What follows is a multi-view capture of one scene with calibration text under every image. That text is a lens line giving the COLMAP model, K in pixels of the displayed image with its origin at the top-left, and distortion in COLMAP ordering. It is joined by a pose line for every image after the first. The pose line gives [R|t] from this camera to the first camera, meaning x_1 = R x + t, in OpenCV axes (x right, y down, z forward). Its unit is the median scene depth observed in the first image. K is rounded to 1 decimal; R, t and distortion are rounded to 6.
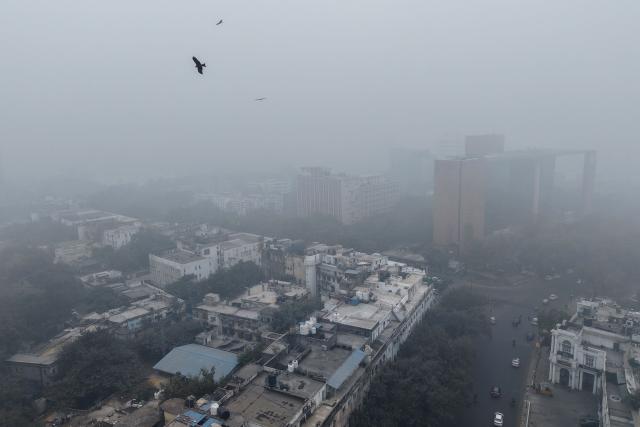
lens RADIAL K [[498.6, 0, 320.0], [0, 498.6, 213.5], [0, 0, 1]] dist [-0.003427, 0.002108]
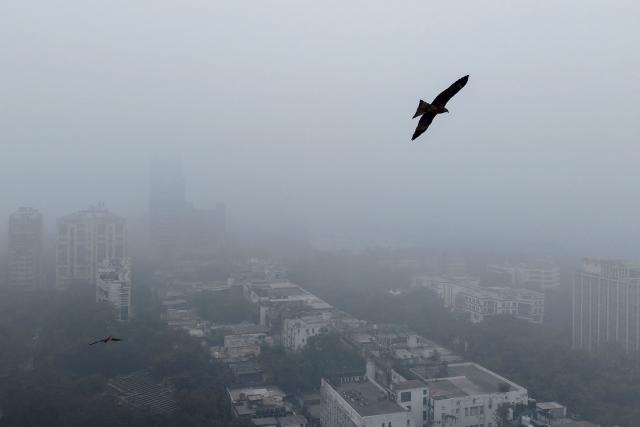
lens RADIAL K [[498.6, 0, 320.0], [0, 498.6, 213.5], [0, 0, 1]] dist [-0.003427, 0.002108]
pose [[0.884761, 0.056211, -0.462643, -0.050243], [-0.106780, 0.990742, -0.083831, -0.070264], [0.453648, 0.123572, 0.882572, 0.363352]]
